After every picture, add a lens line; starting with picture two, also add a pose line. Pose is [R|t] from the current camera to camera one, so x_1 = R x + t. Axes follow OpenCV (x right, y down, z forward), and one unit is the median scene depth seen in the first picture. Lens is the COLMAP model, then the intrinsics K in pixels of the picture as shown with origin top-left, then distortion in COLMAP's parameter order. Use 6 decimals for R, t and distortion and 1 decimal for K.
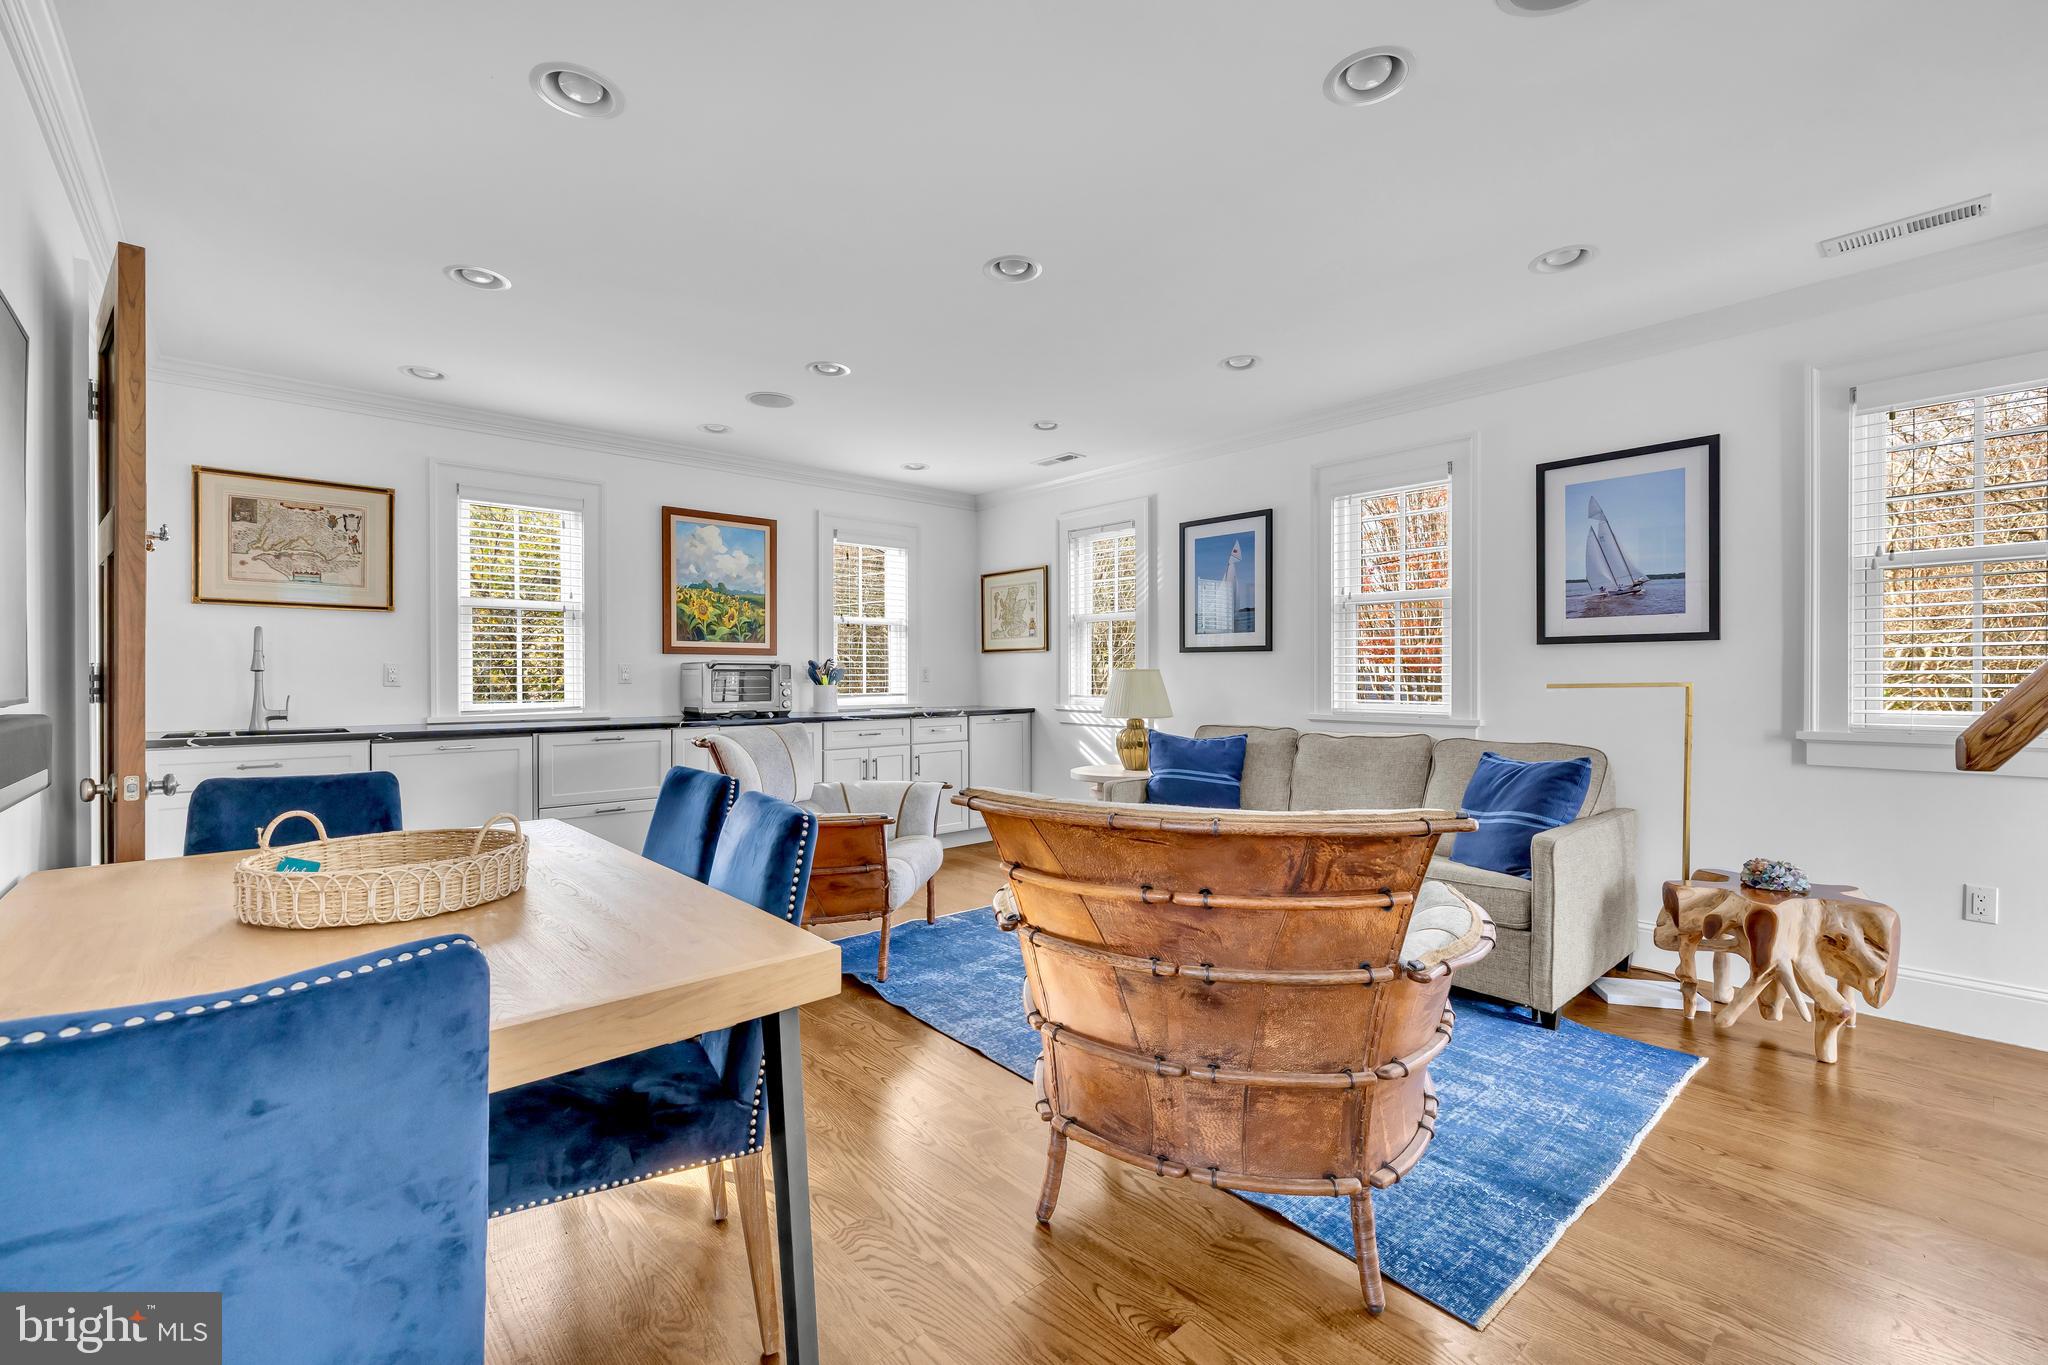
lens RADIAL K [[856.0, 0, 1018.8], [0, 856.0, 678.7], [0, 0, 1]] dist [-0.000430, 0.000020]
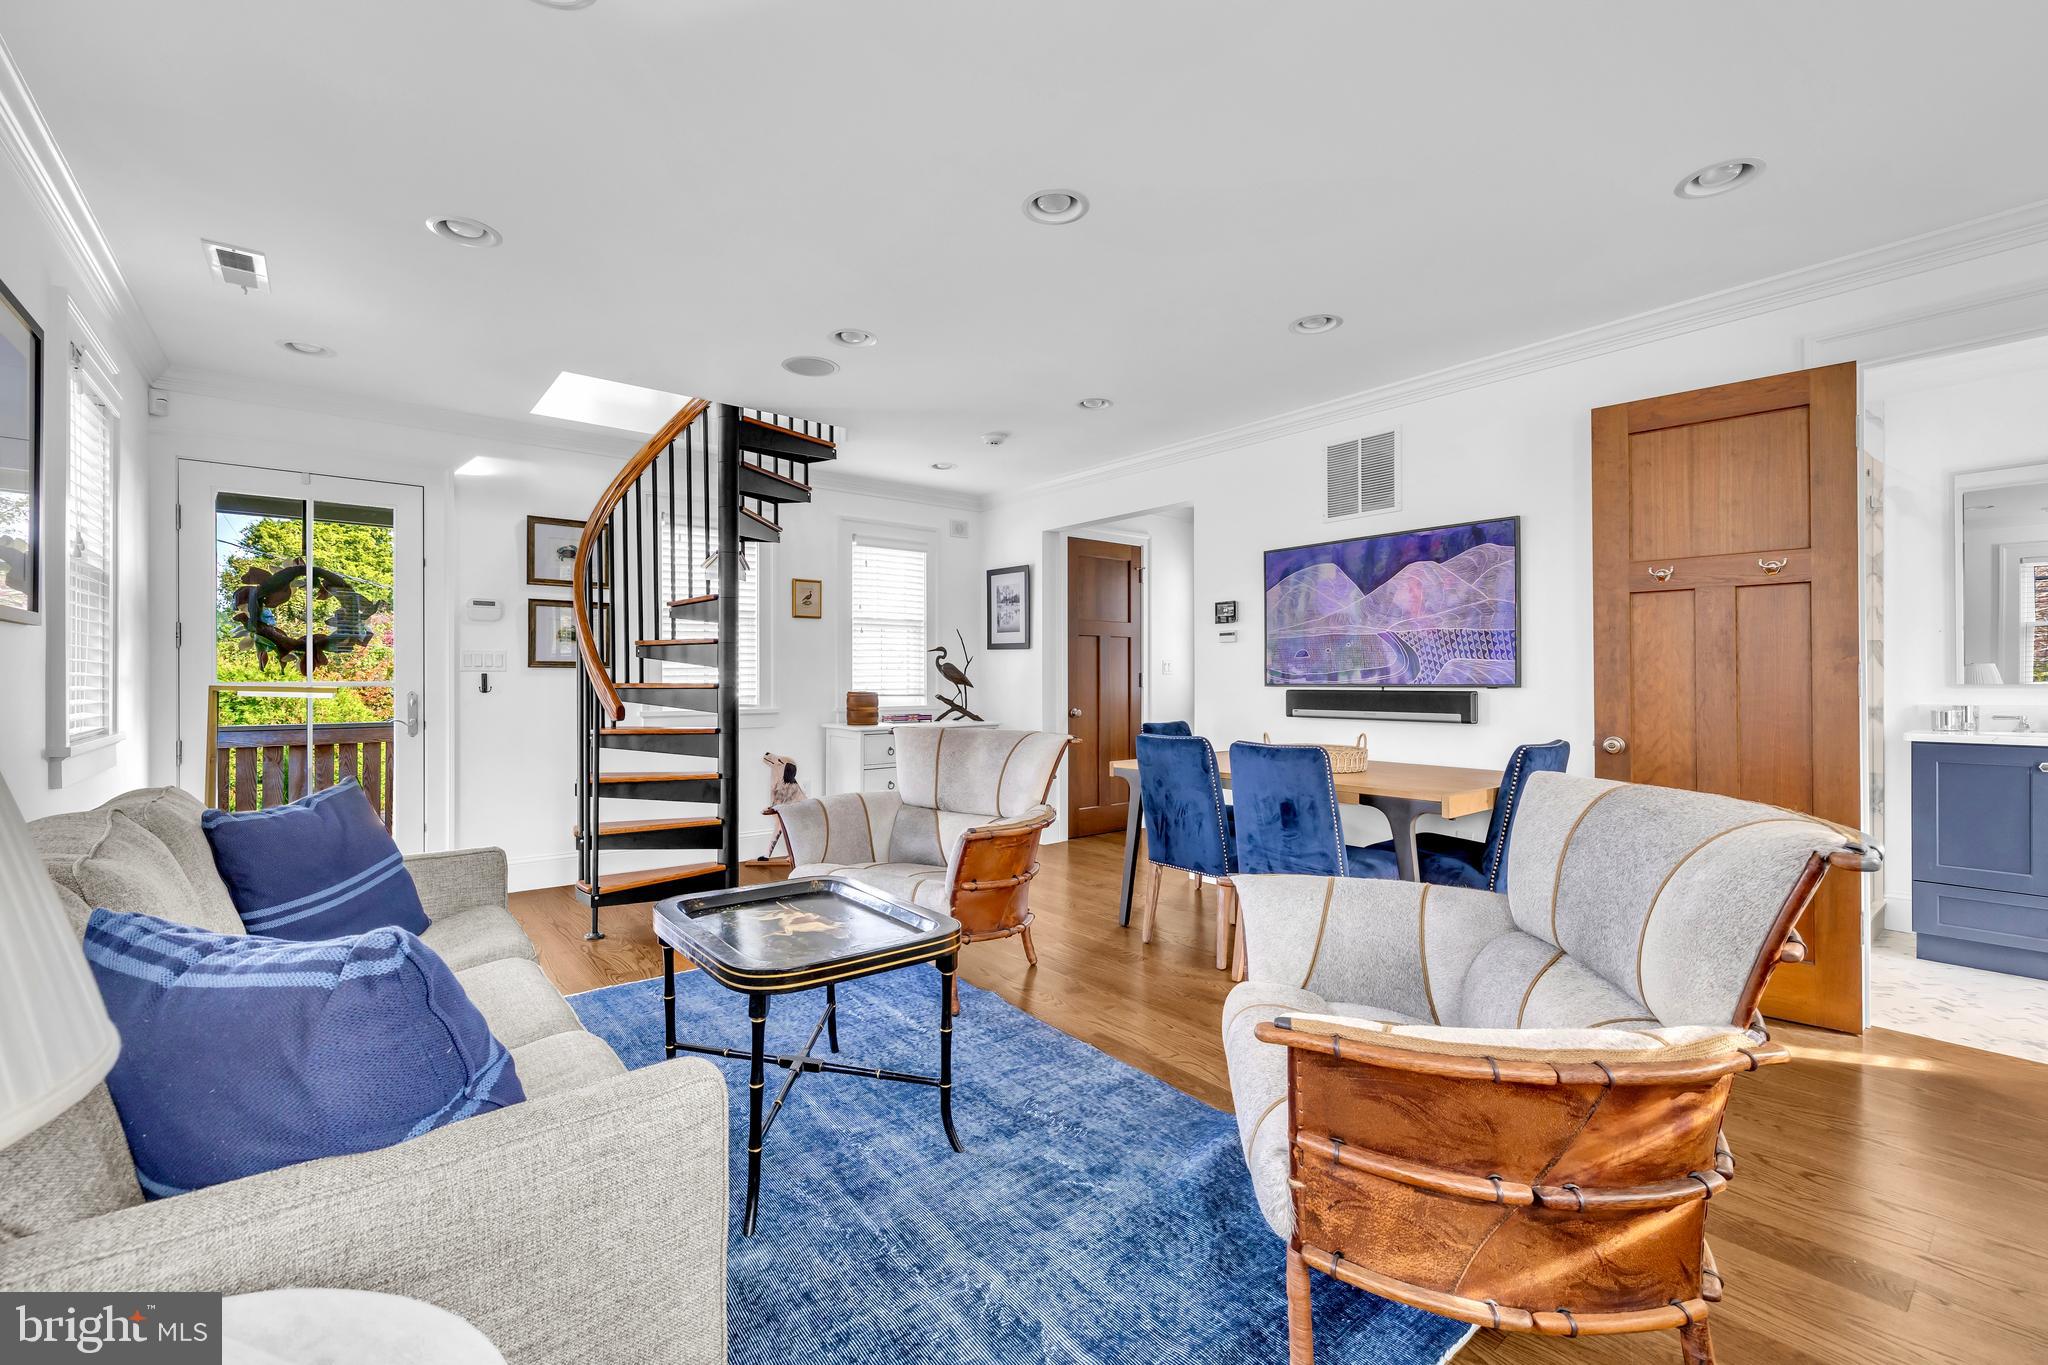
lens RADIAL K [[856.0, 0, 1018.8], [0, 856.0, 678.7], [0, 0, 1]] dist [-0.000430, 0.000020]
pose [[-0.998583, 0.000384, 0.053212, -0.008502], [0.000658, 0.999987, 0.005131, -0.003267], [-0.053209, 0.005158, -0.998570, 1.162456]]
